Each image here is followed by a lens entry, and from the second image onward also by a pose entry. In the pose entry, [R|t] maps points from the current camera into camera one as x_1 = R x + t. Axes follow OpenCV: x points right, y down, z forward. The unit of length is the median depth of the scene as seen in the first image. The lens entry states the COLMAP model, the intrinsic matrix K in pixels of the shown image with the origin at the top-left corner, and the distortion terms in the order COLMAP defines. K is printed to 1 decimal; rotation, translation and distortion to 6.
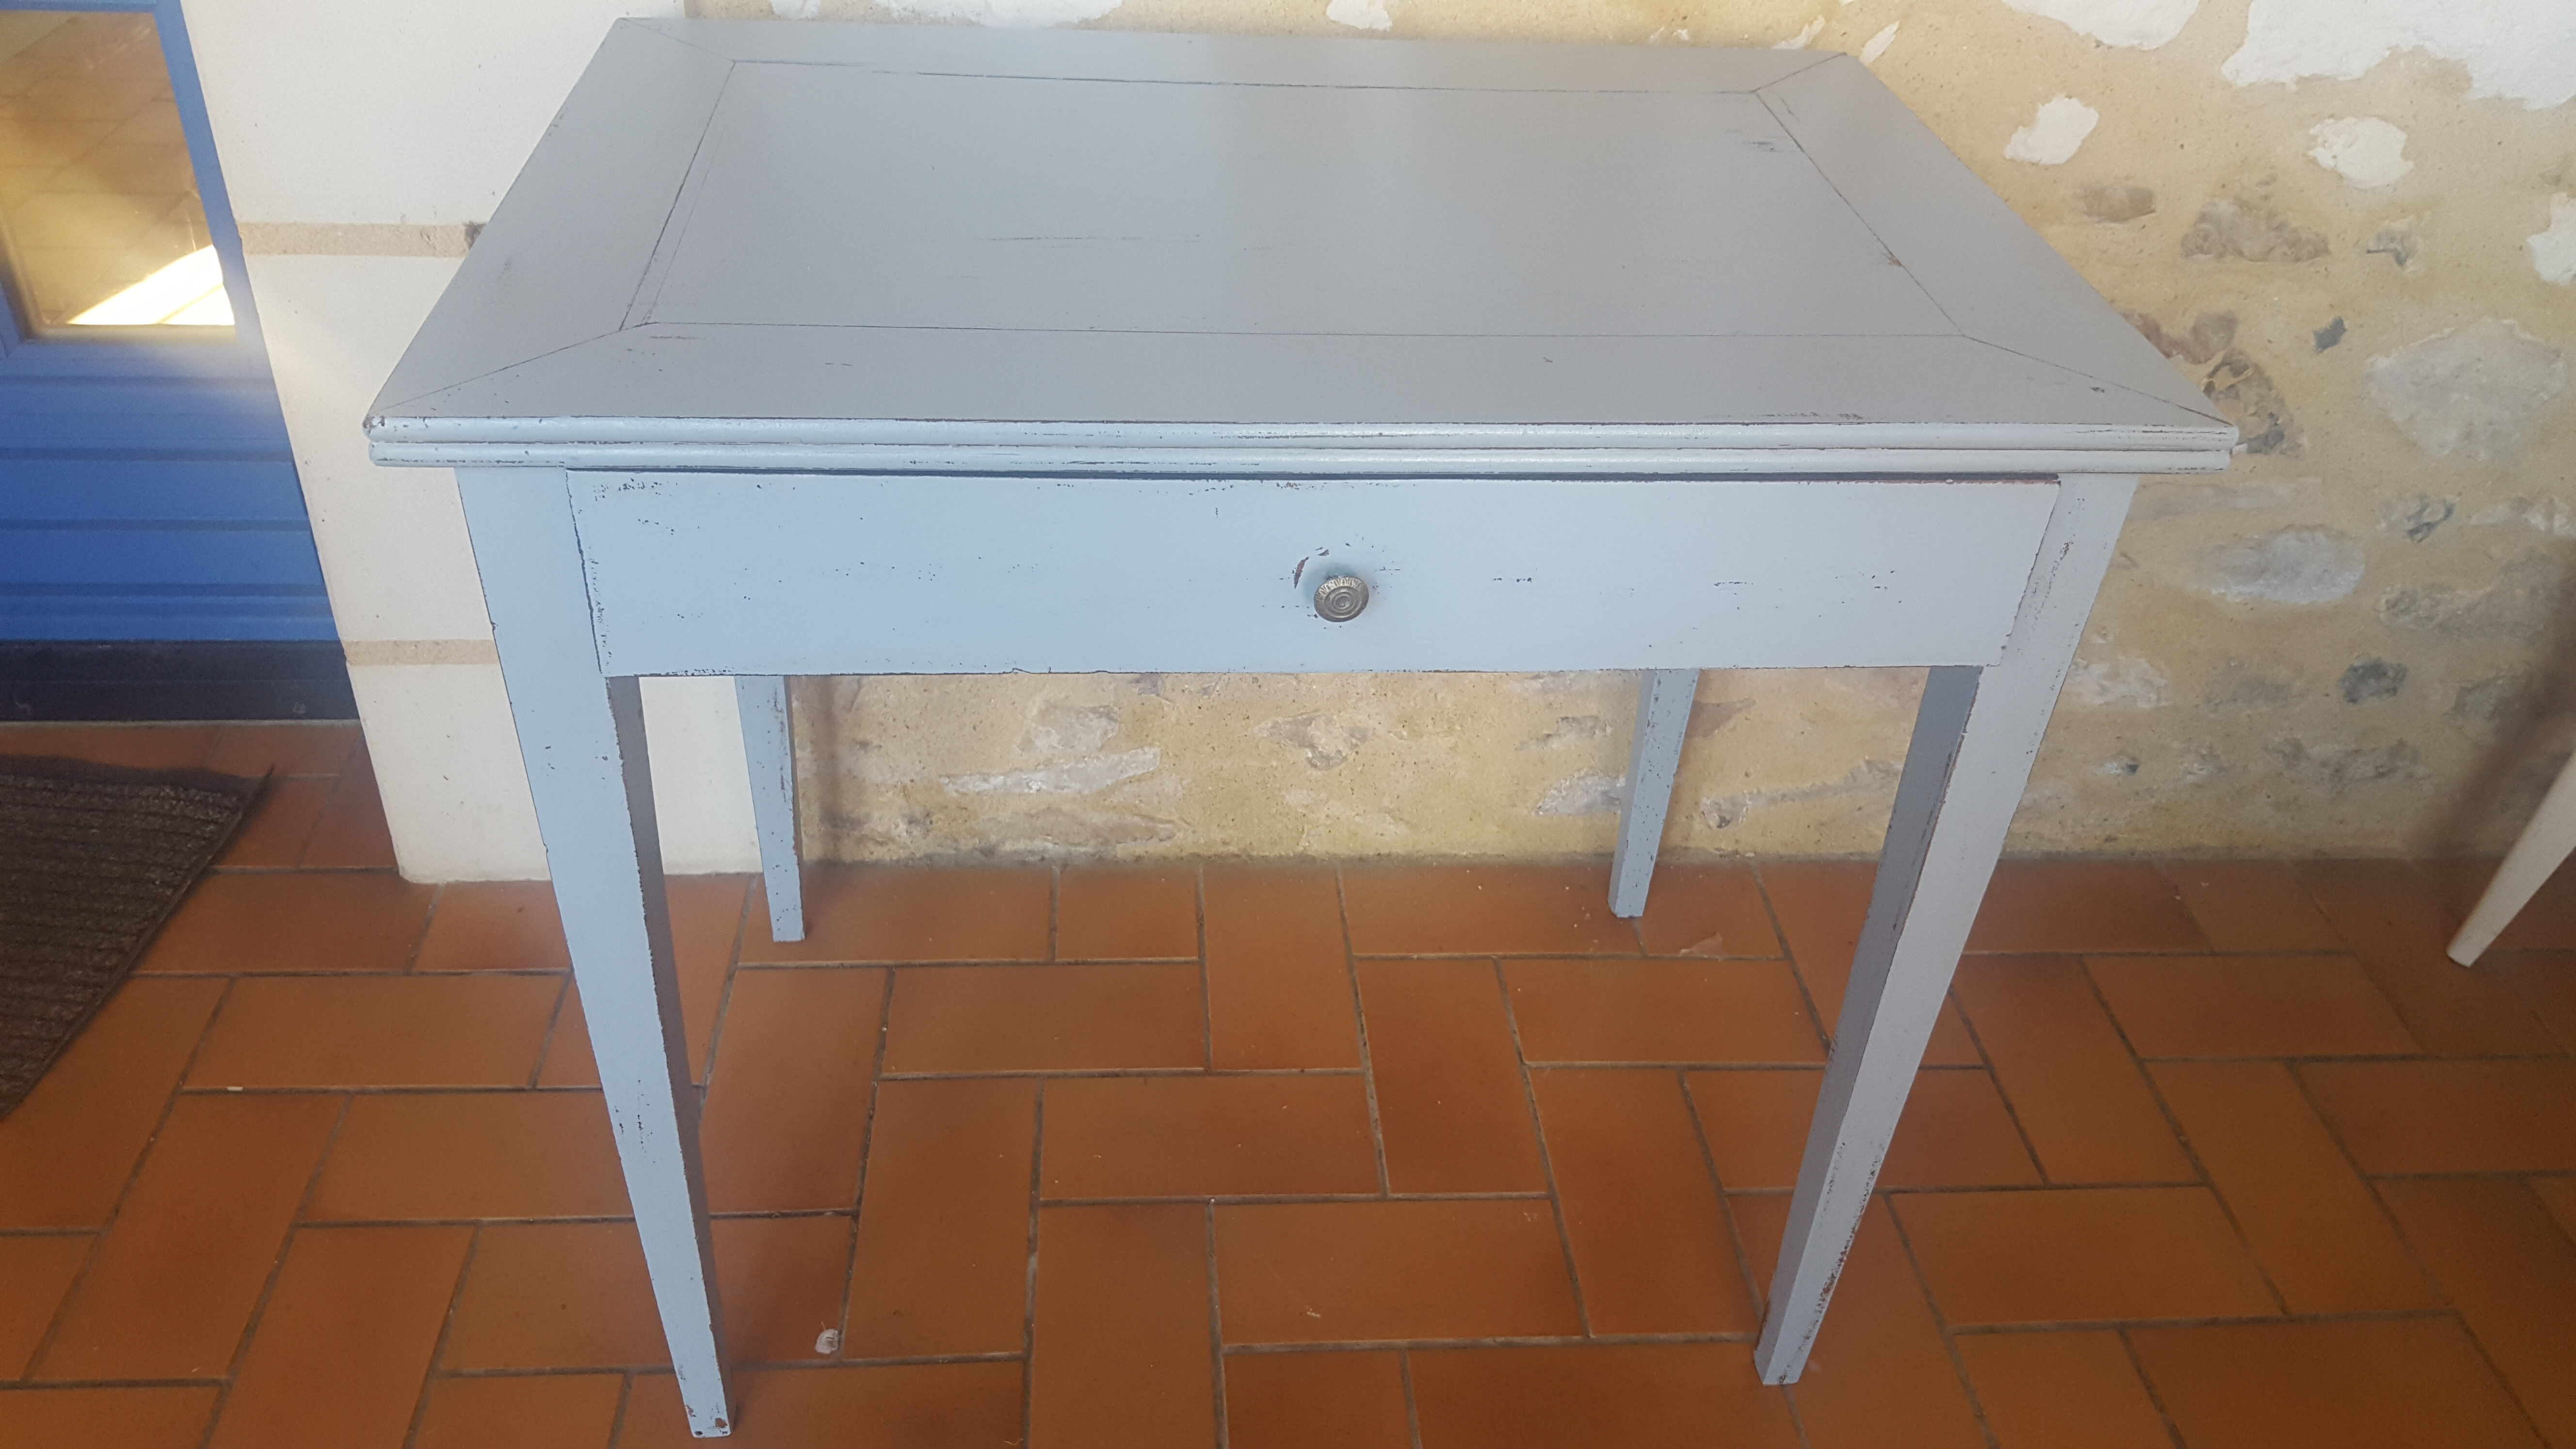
lens RADIAL K [[1991.0, 0, 1302.8], [0, 1991.0, 689.9], [0, 0, 1]] dist [0.072158, -0.153278]
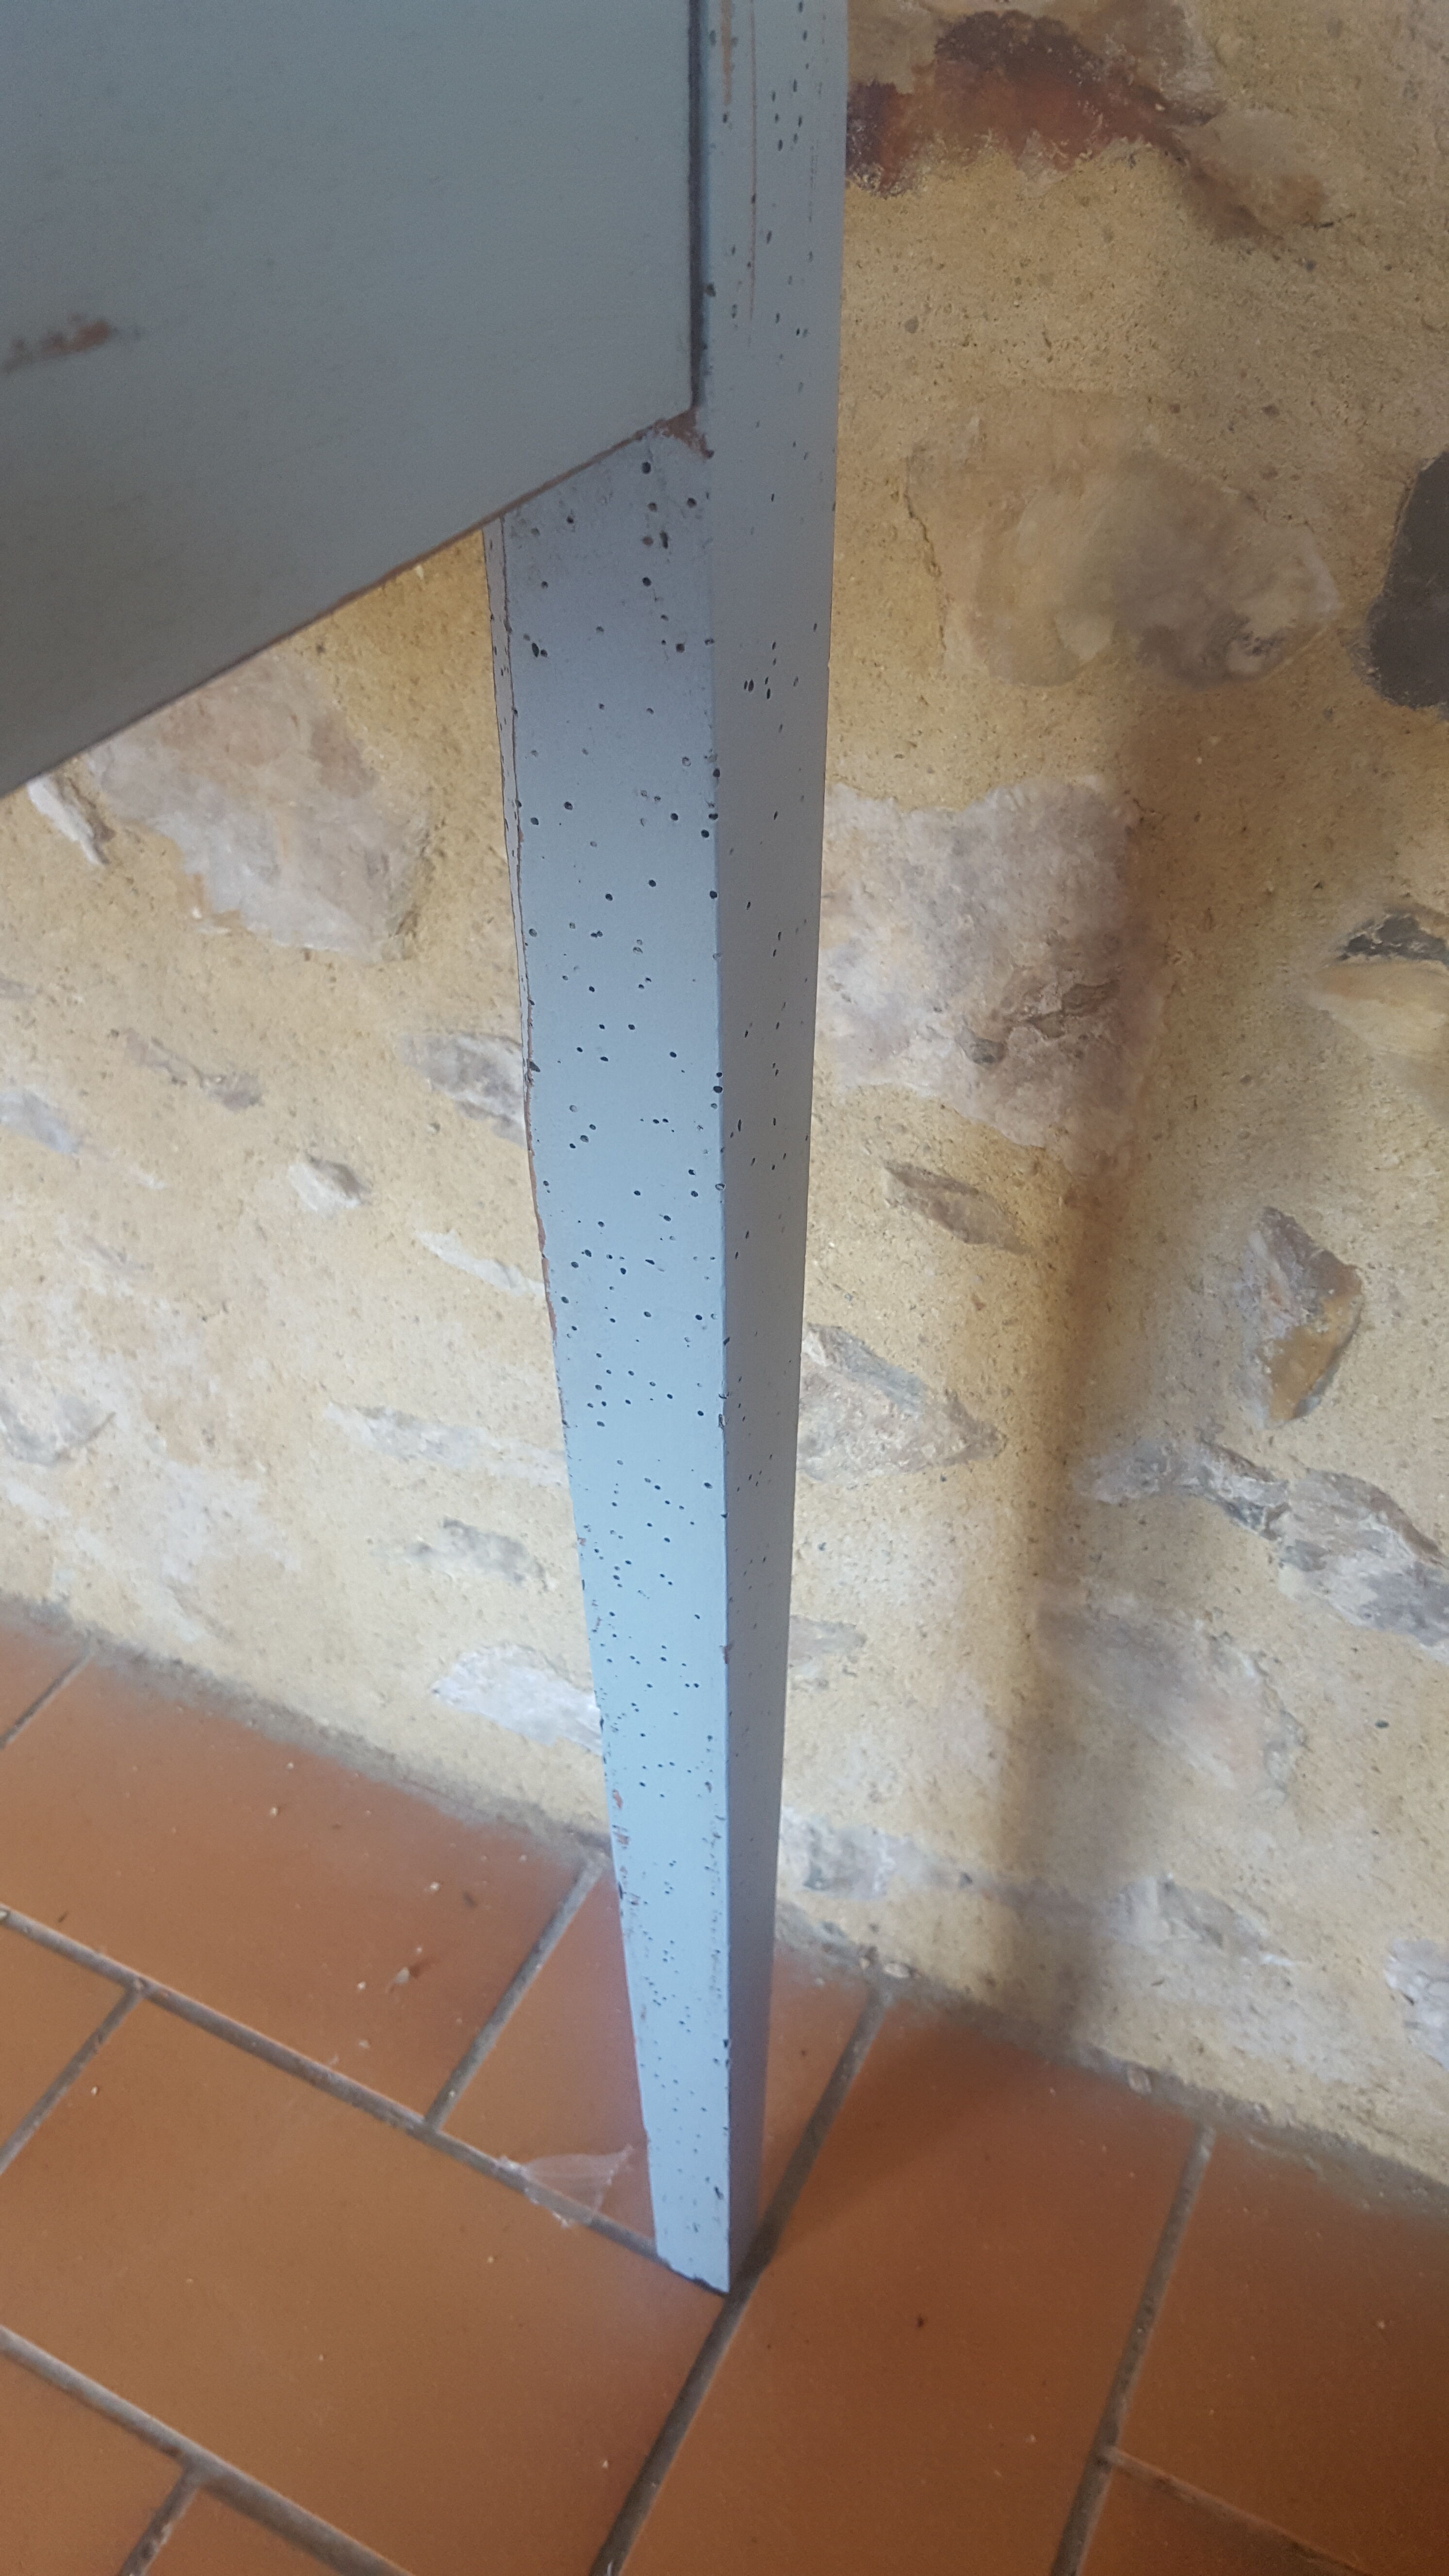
lens RADIAL K [[2082.5, 0, 731.0], [0, 2082.5, 1280.6], [0, 0, 1]] dist [-0.001882, -0.004119]
pose [[0.855360, 0.269557, -0.442378, 0.428287], [-0.245391, 0.962903, 0.112257, -0.117504], [0.456227, 0.012536, 0.889775, 0.739968]]
